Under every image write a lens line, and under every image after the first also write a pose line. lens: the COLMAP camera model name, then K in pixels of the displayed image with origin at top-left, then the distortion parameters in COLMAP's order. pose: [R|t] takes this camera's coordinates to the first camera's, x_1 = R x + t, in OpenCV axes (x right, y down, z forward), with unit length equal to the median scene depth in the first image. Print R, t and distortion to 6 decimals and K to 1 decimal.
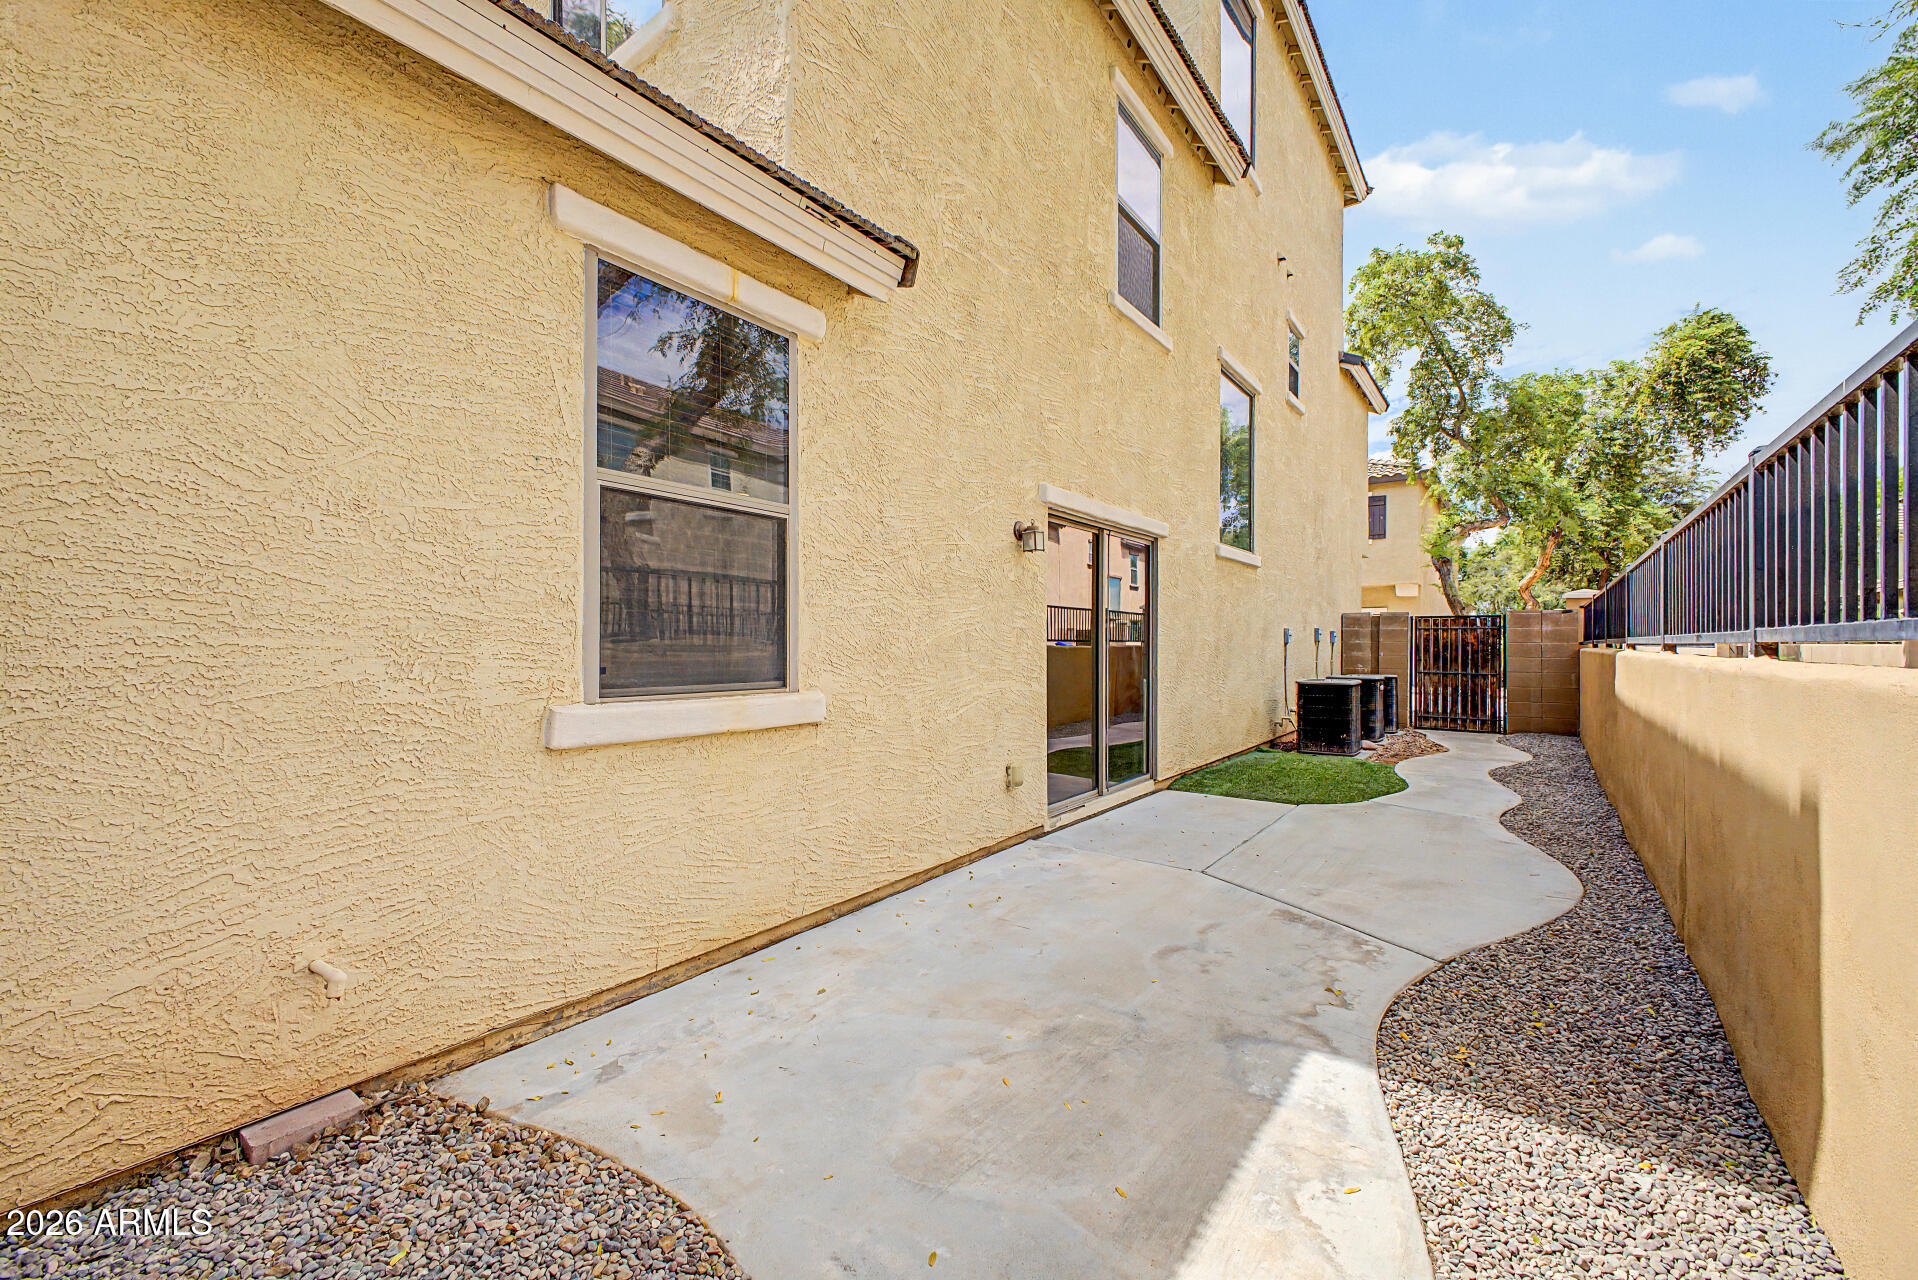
lens RADIAL K [[756.9, 0, 959.0], [0, 756.9, 640.0], [0, 0, 1]] dist [0.014192, -0.000214]
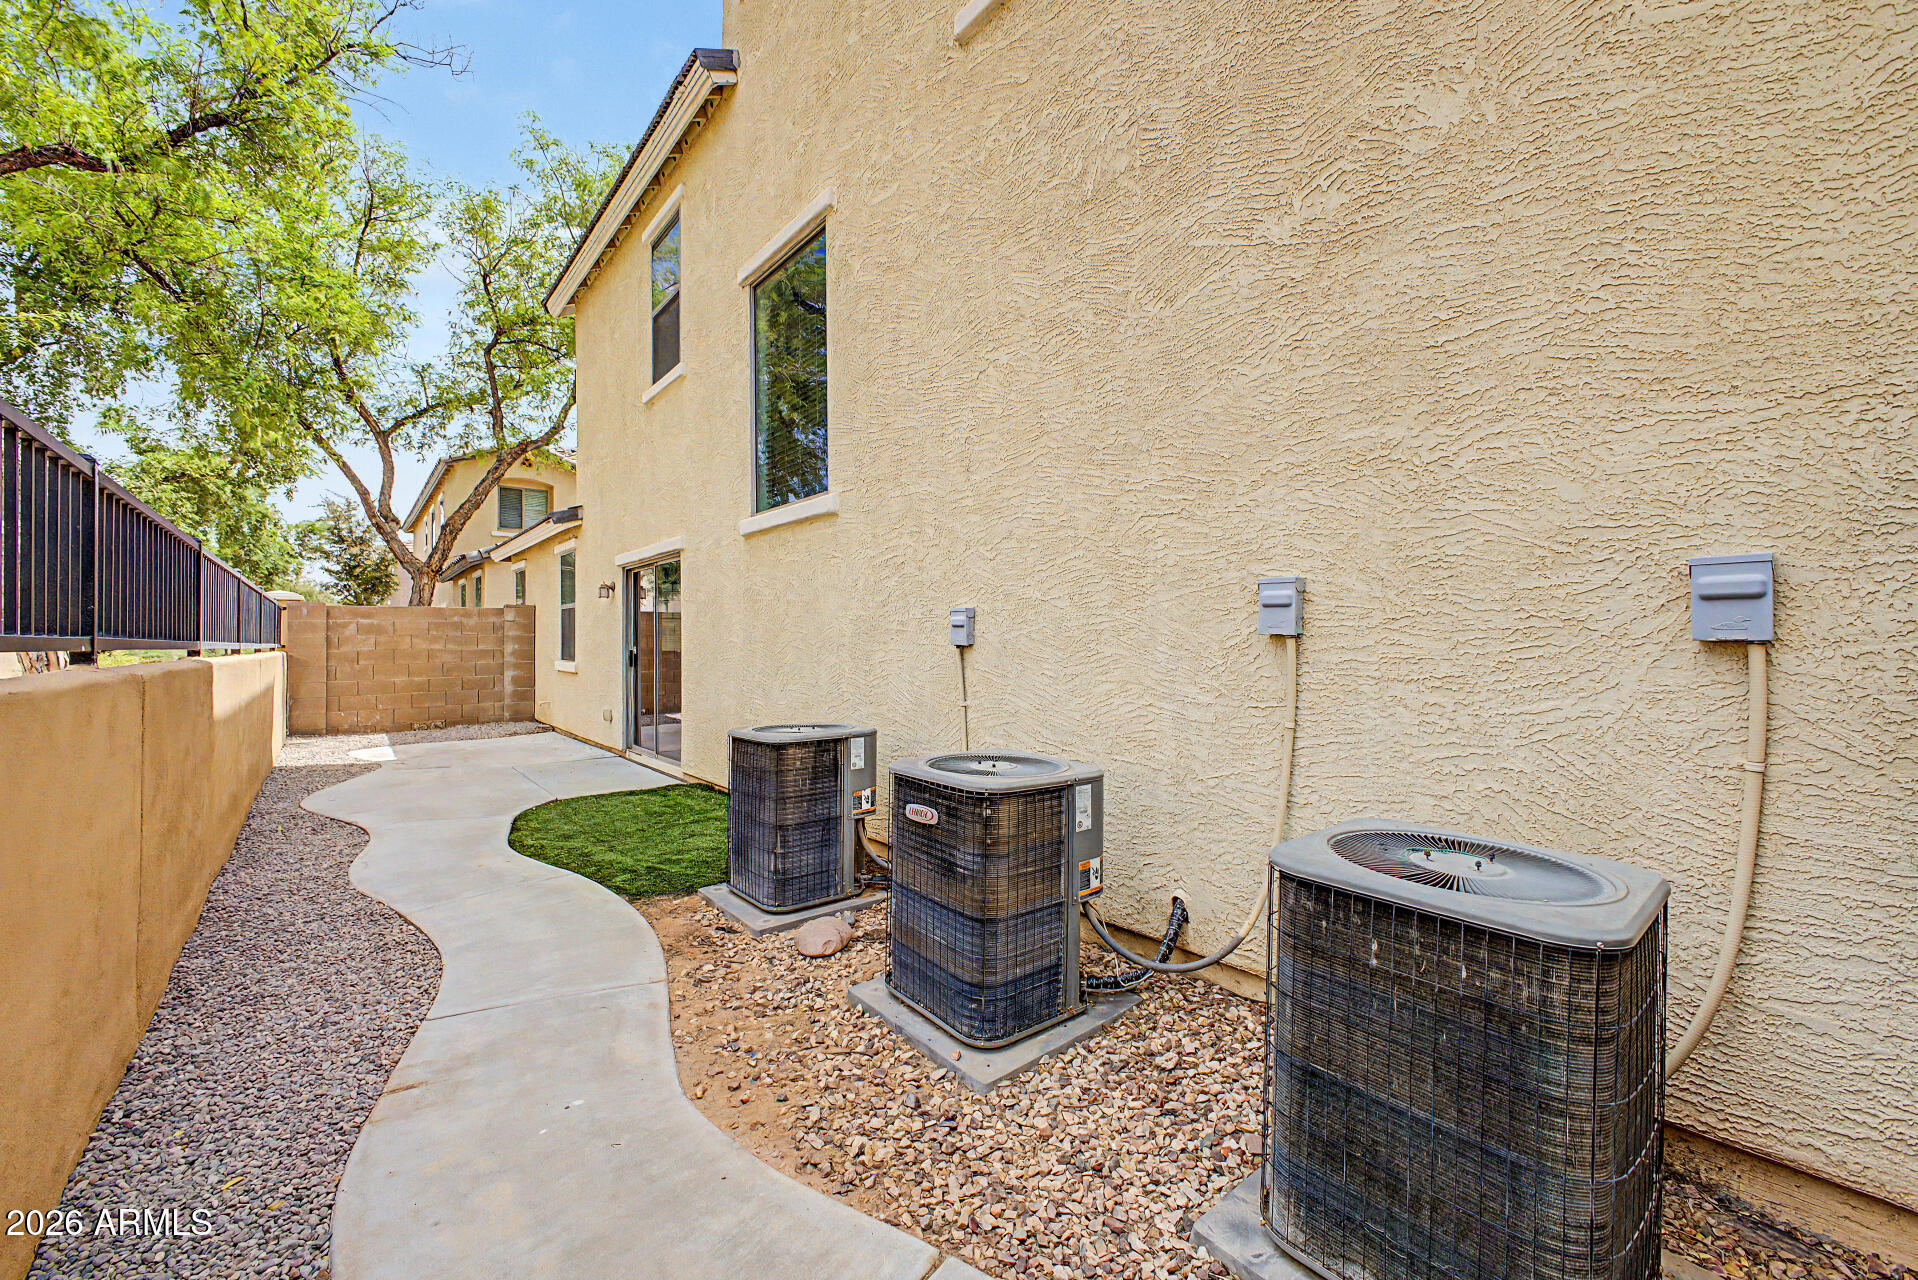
lens RADIAL K [[756.9, 0, 959.0], [0, 756.9, 640.0], [0, 0, 1]] dist [0.014192, -0.000214]
pose [[-0.233575, -0.020956, -0.972113, 2.316449], [-0.000338, 0.999769, -0.021472, 0.036244], [0.972339, -0.004687, -0.233528, 3.072347]]
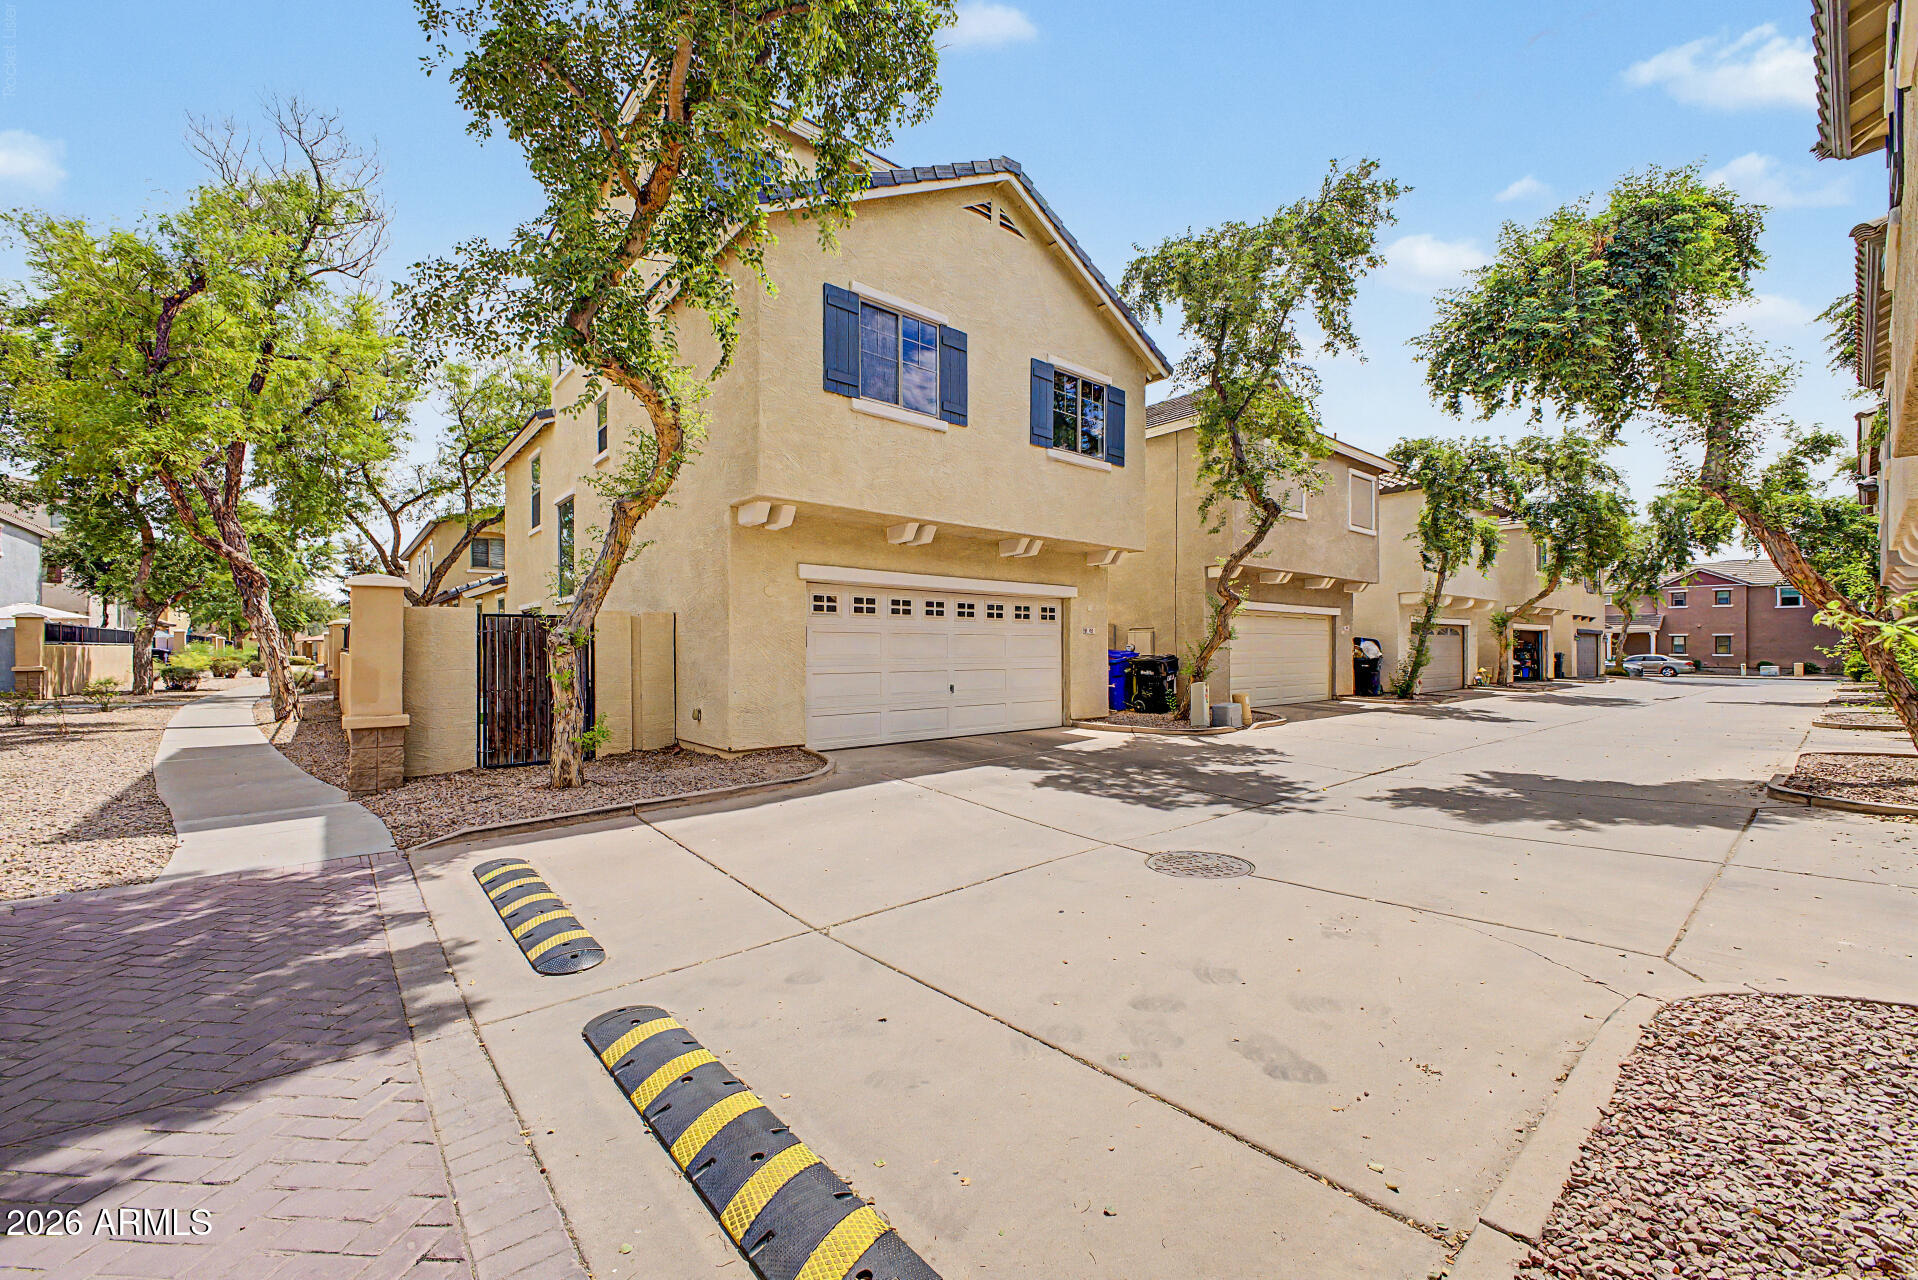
lens RADIAL K [[756.9, 0, 959.0], [0, 756.9, 640.0], [0, 0, 1]] dist [0.014192, -0.000214]
pose [[-0.223396, -0.022490, -0.974468, 4.466482], [0.002046, 0.999721, -0.023542, 0.072027], [0.974726, -0.007253, -0.223287, 5.412242]]
